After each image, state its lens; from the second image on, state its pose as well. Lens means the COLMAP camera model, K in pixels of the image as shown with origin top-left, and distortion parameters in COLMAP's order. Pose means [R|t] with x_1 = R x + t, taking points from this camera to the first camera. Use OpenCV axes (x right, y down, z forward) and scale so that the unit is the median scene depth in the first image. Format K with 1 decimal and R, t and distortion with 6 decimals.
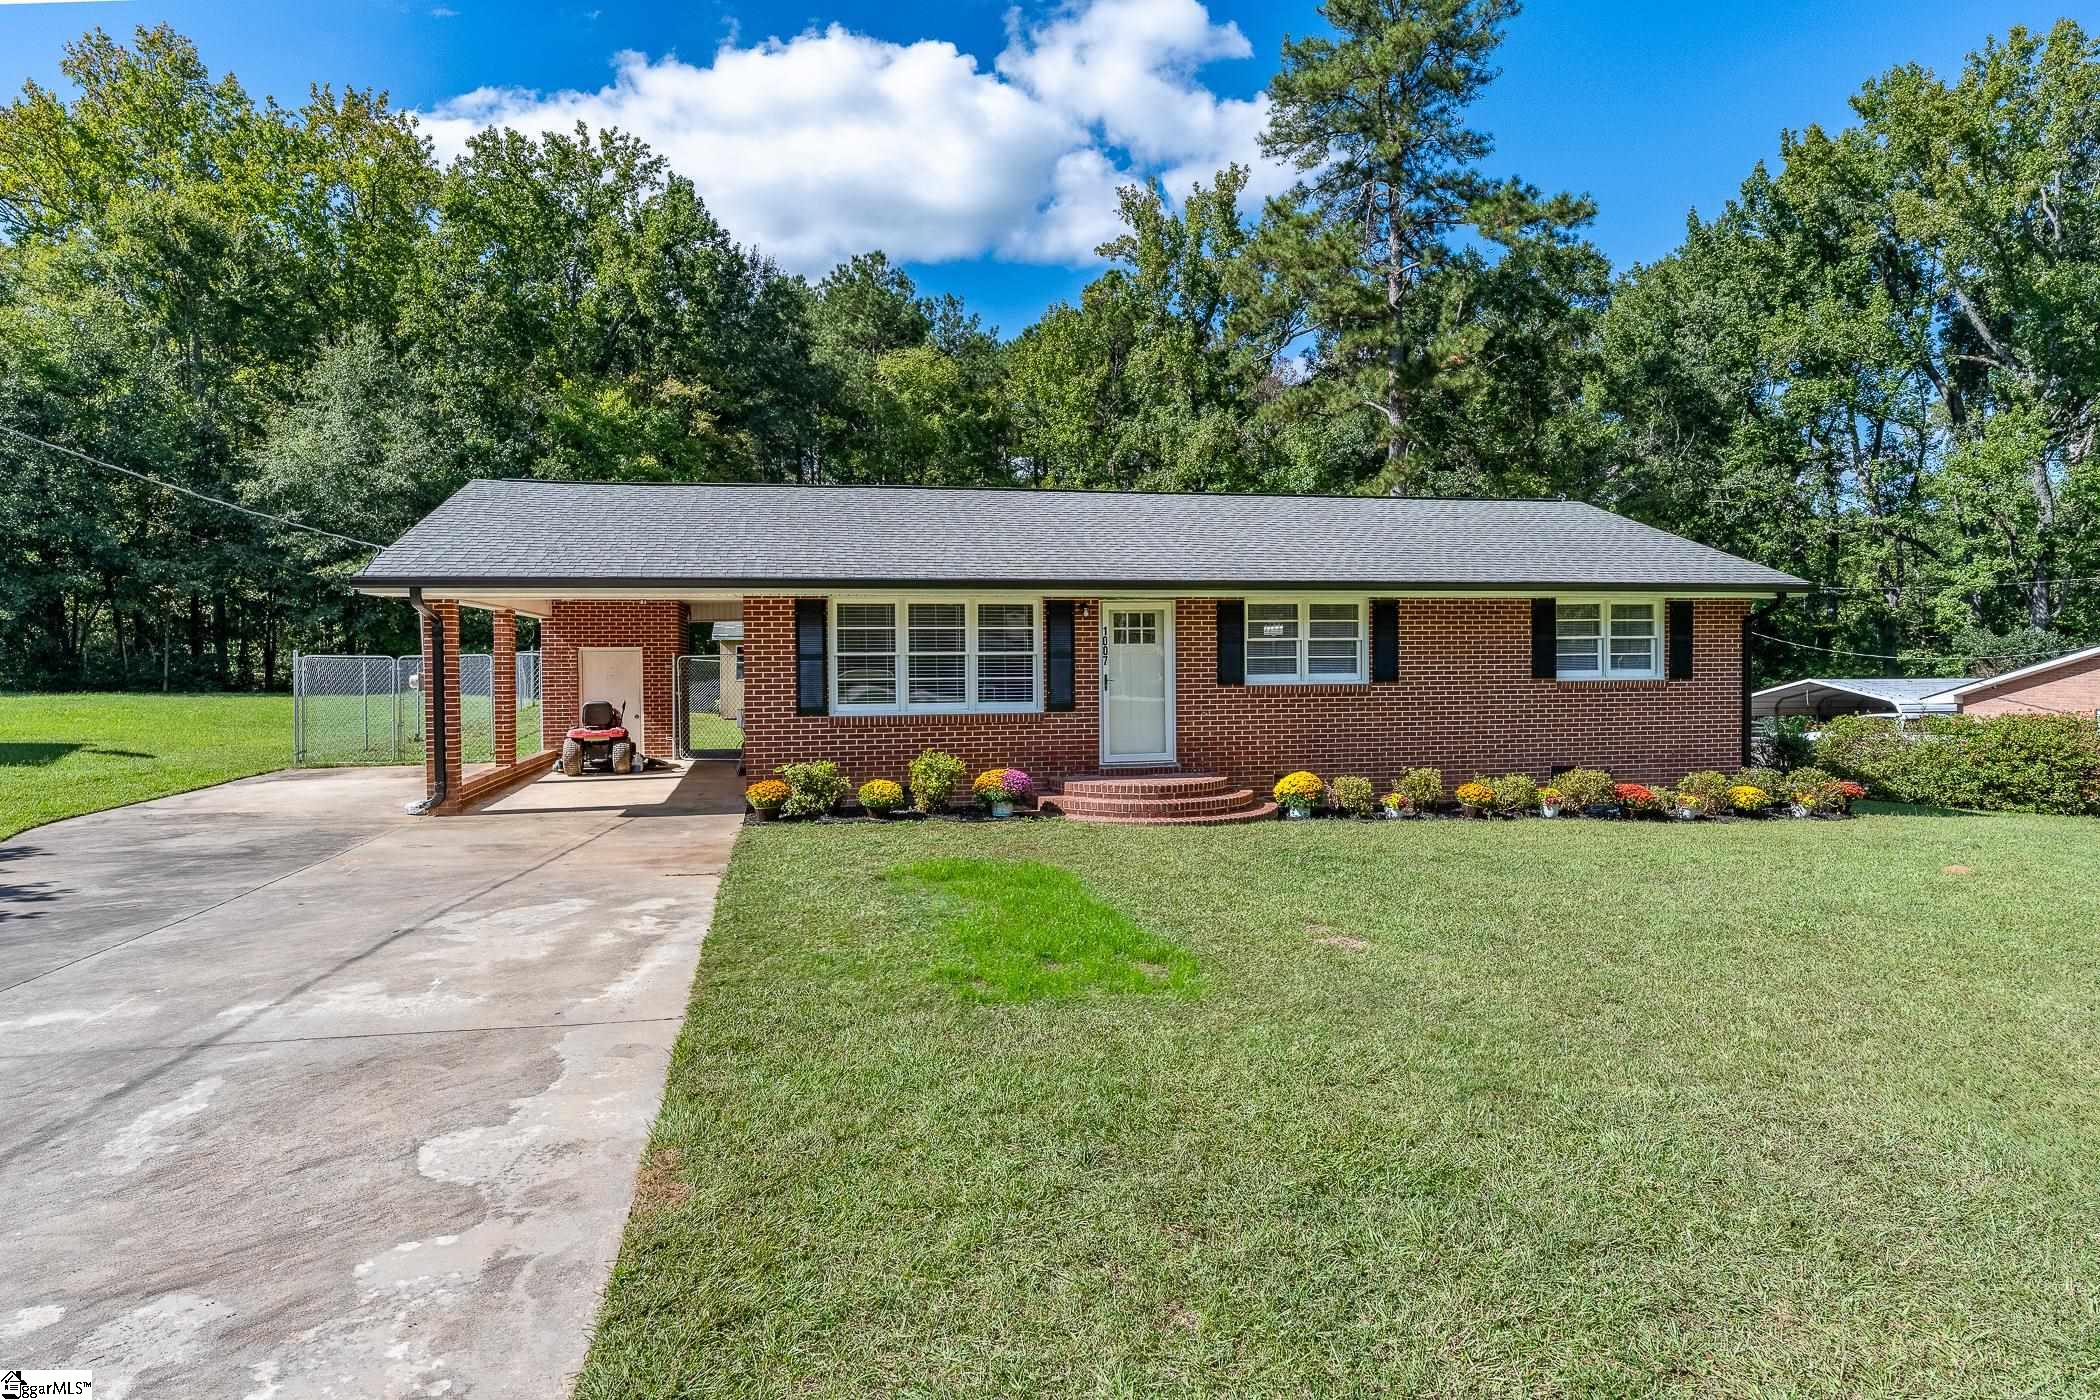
lens RADIAL K [[1091.3, 0, 1050.0], [0, 1091.3, 700.0], [0, 0, 1]] dist [-0.002760, -0.000384]
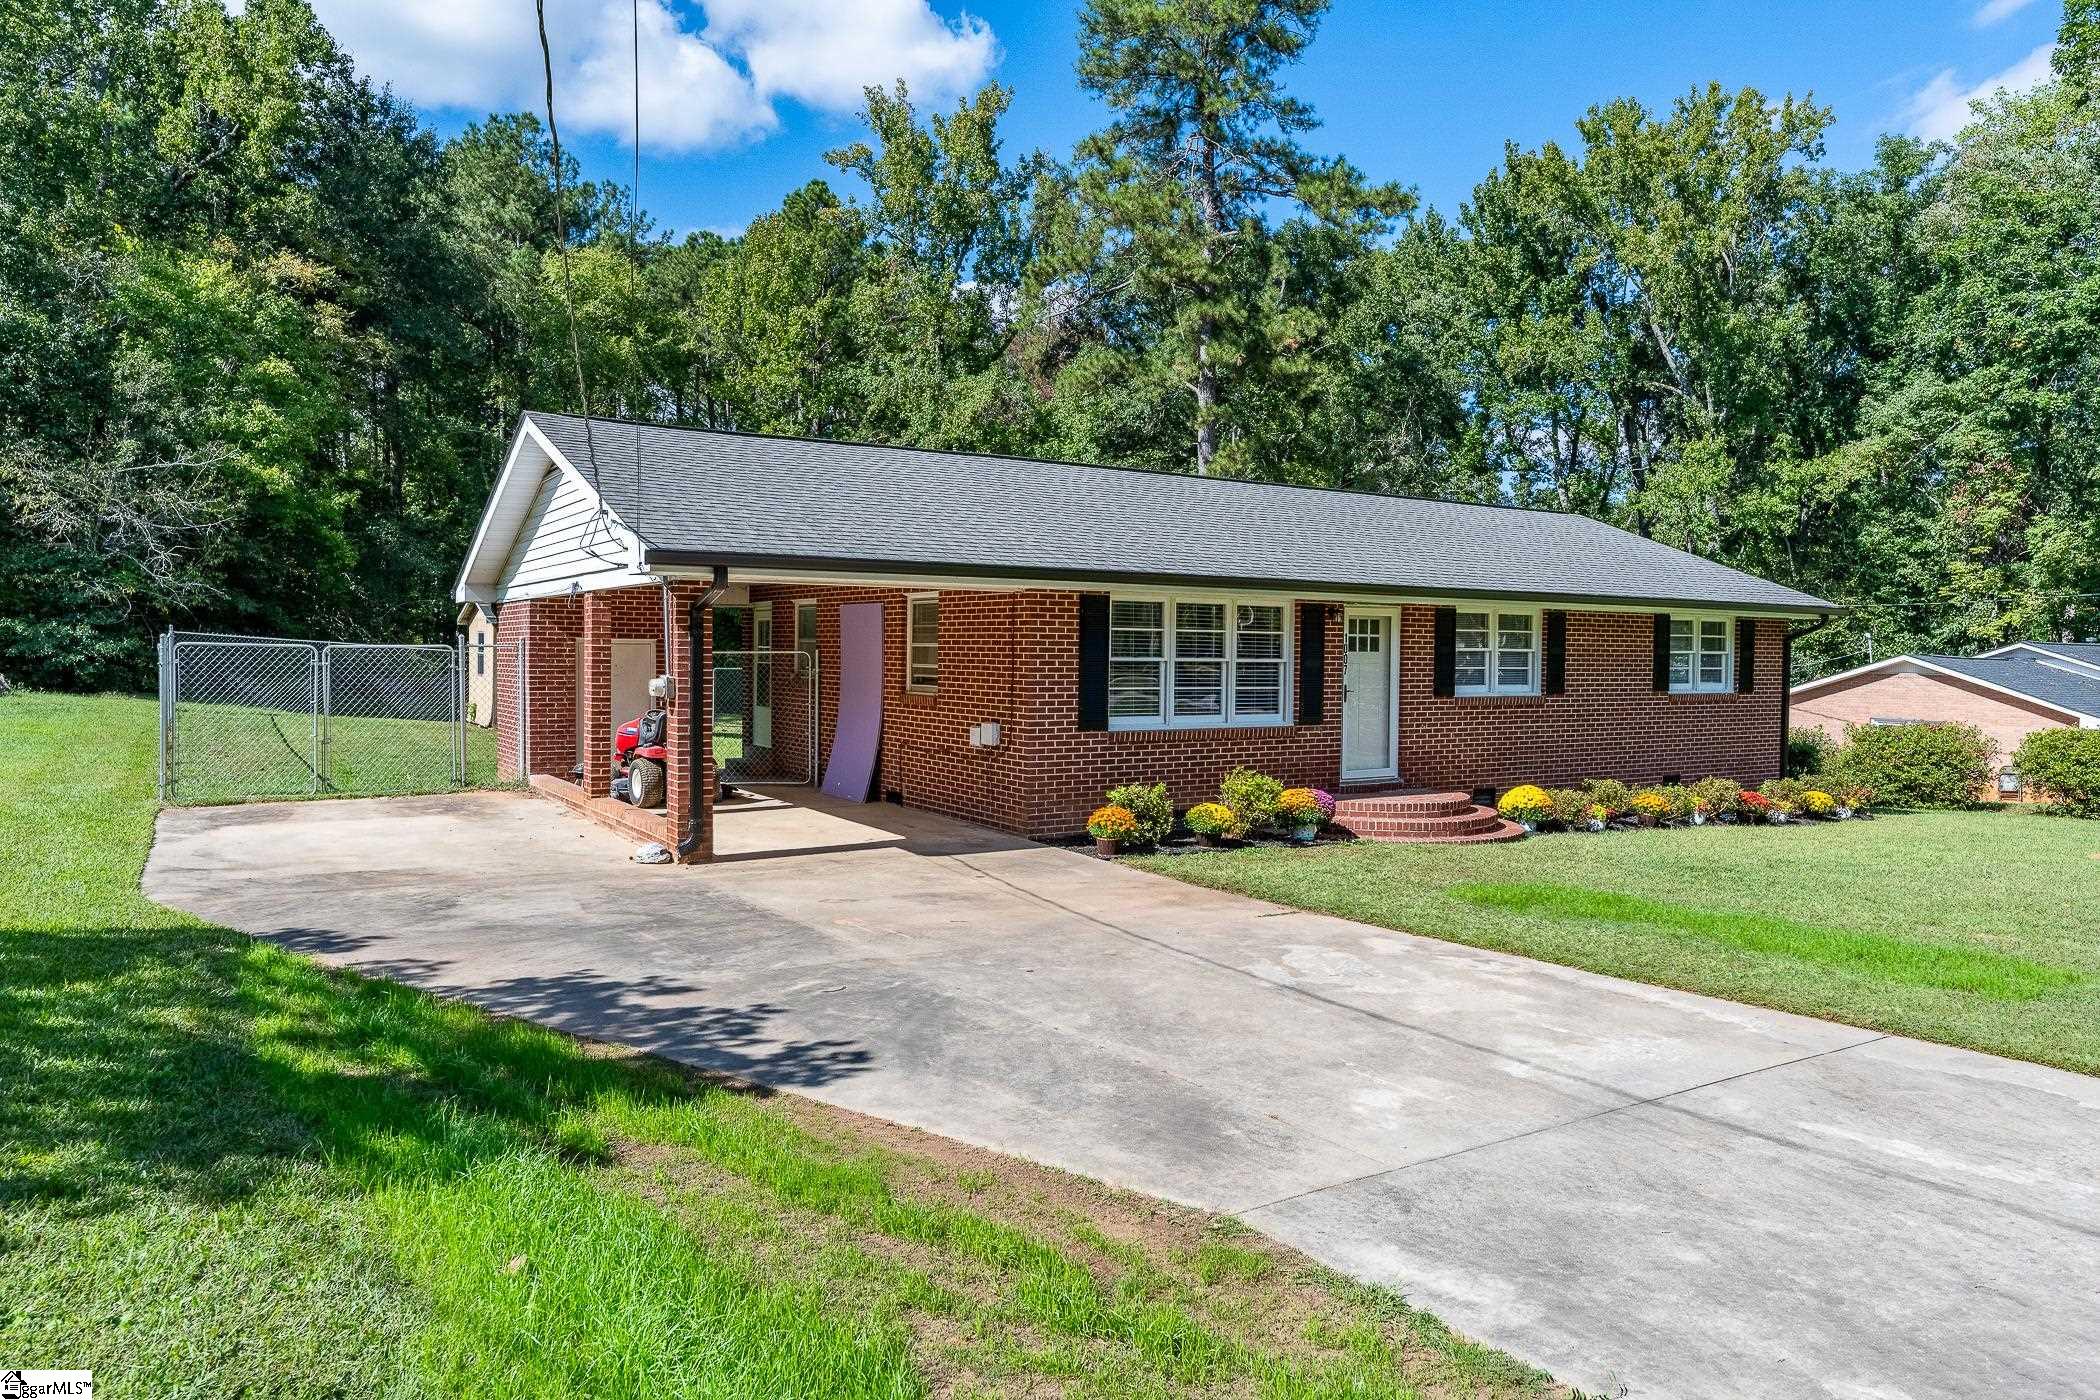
lens RADIAL K [[1314.4, 0, 1050.0], [0, 1314.4, 700.0], [0, 0, 1]] dist [0.001748, 0.000228]
pose [[0.934109, 0.004663, 0.356957, -0.170838], [-0.004458, 0.999989, -0.001398, -0.002239], [-0.356959, -0.000285, 0.934120, 0.013677]]
